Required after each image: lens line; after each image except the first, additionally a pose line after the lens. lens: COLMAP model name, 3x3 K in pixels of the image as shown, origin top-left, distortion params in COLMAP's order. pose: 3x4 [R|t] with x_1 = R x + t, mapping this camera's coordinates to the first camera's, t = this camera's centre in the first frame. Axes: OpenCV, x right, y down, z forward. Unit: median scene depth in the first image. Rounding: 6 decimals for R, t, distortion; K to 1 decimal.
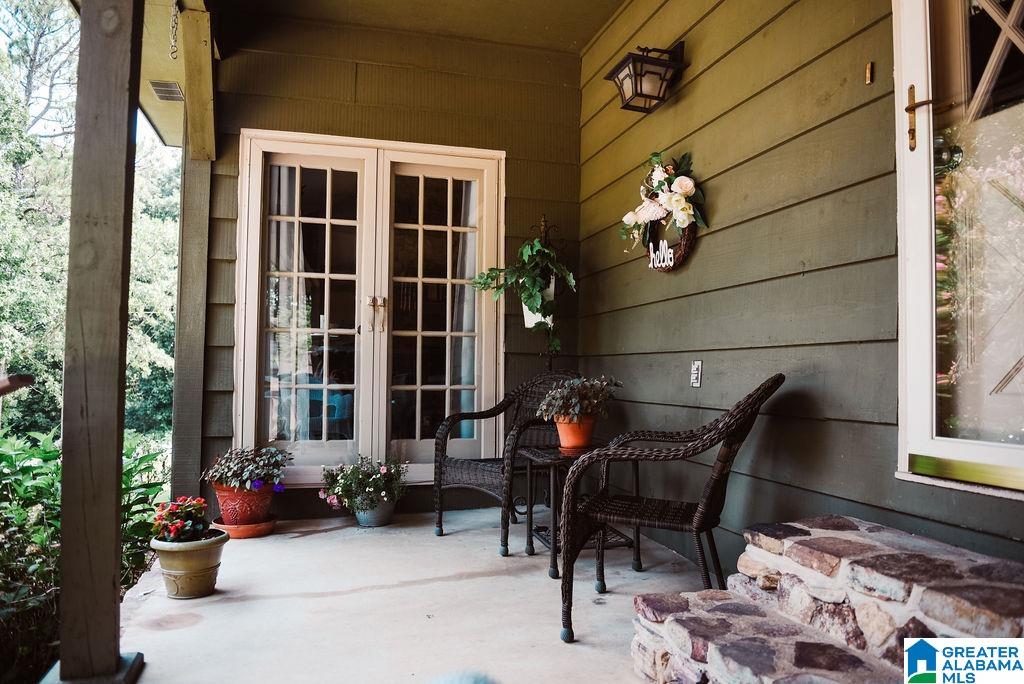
lens RADIAL K [[722.3, 0, 512.0], [0, 722.3, 342.0], [0, 0, 1]] dist [-0.048739, -0.002874]
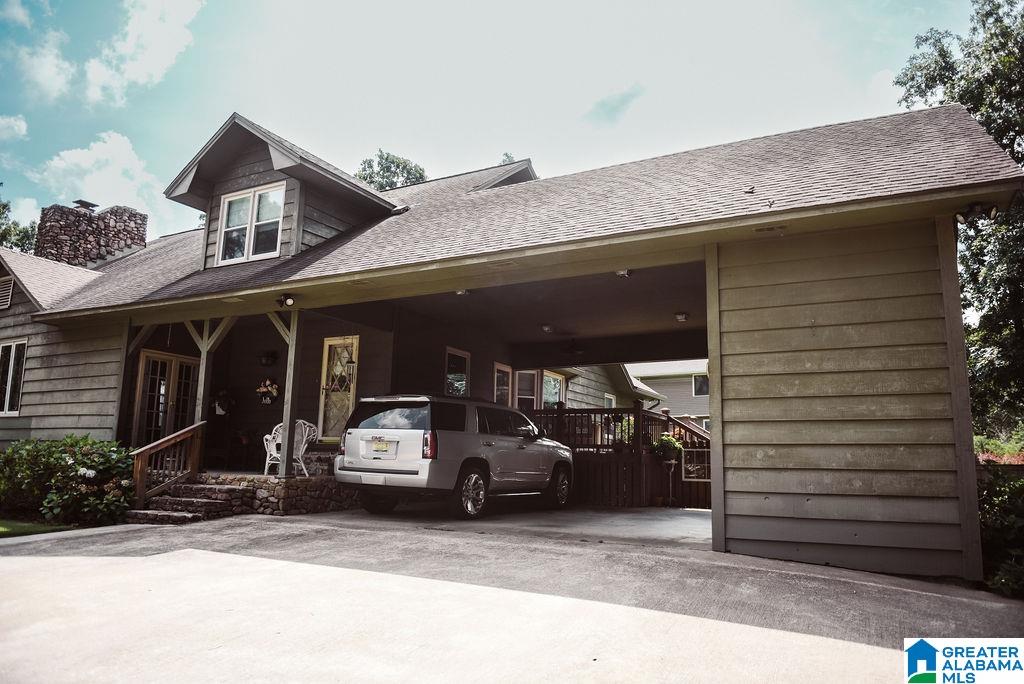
lens RADIAL K [[722.3, 0, 512.0], [0, 722.3, 342.0], [0, 0, 1]] dist [-0.048739, -0.002874]
pose [[0.692559, 0.132772, 0.709037, -1.810793], [-0.044115, 0.988871, -0.142083, 0.075134], [-0.720011, 0.067122, 0.690709, -2.949486]]
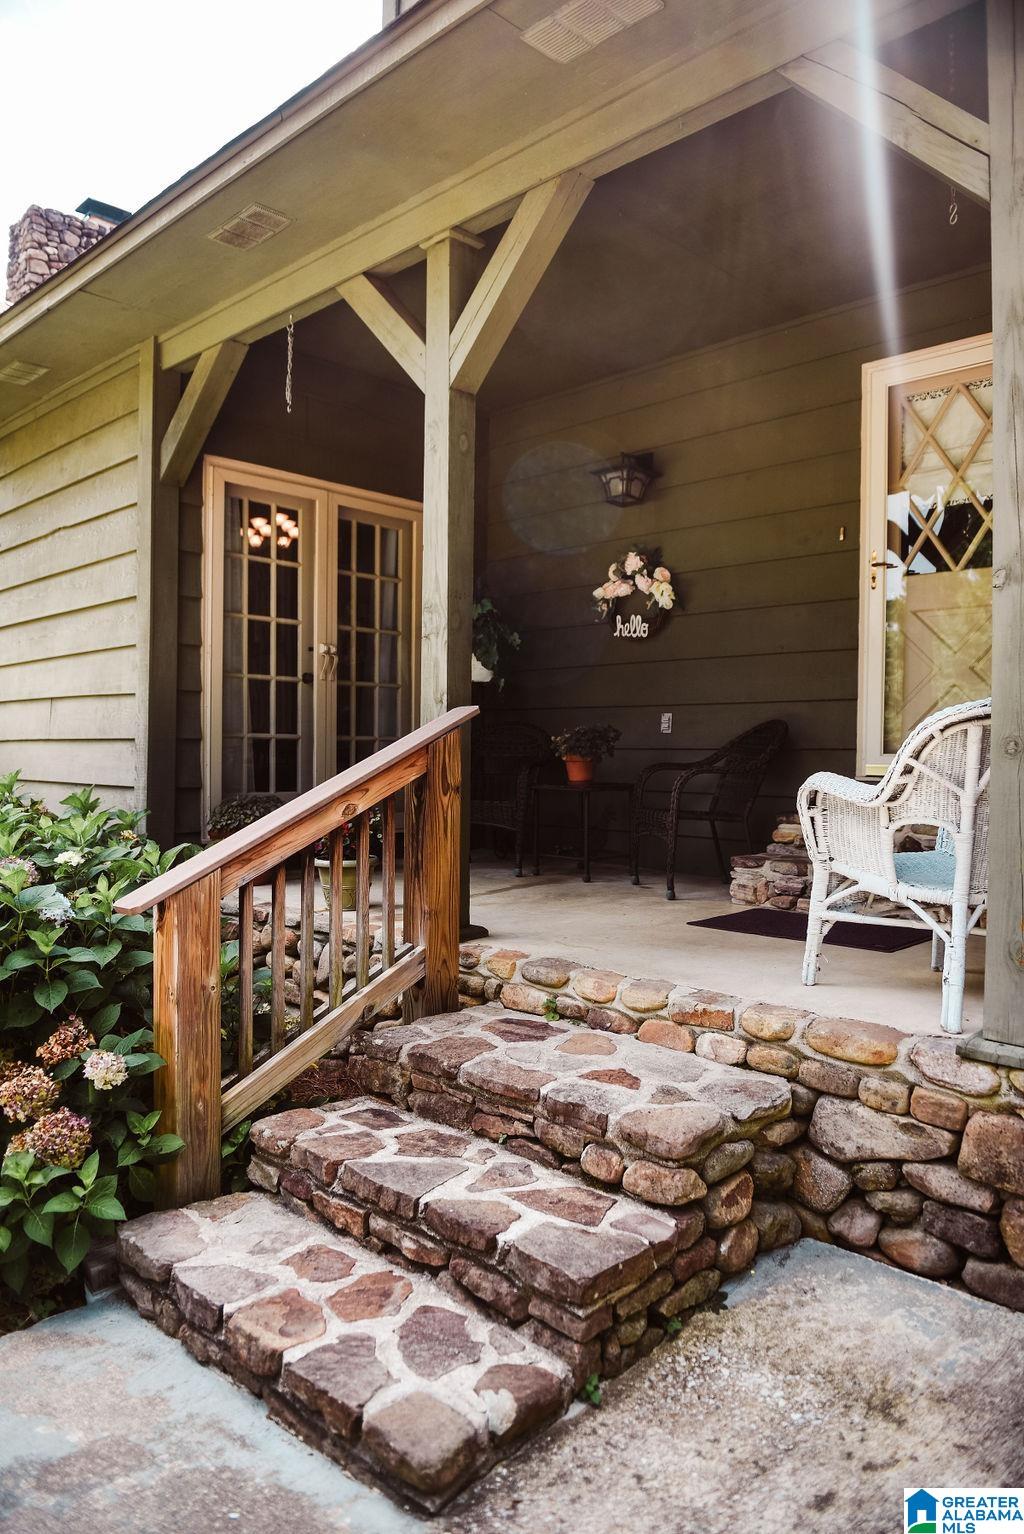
lens RADIAL K [[1082.0, 0, 512.0], [0, 1082.0, 767.0], [0, 0, 1]] dist [-0.048739, -0.002874]
pose [[0.866478, -0.003431, 0.499203, -0.868879], [-0.021985, 0.998744, 0.045024, 0.038401], [-0.498731, -0.049988, 0.865314, -0.492459]]
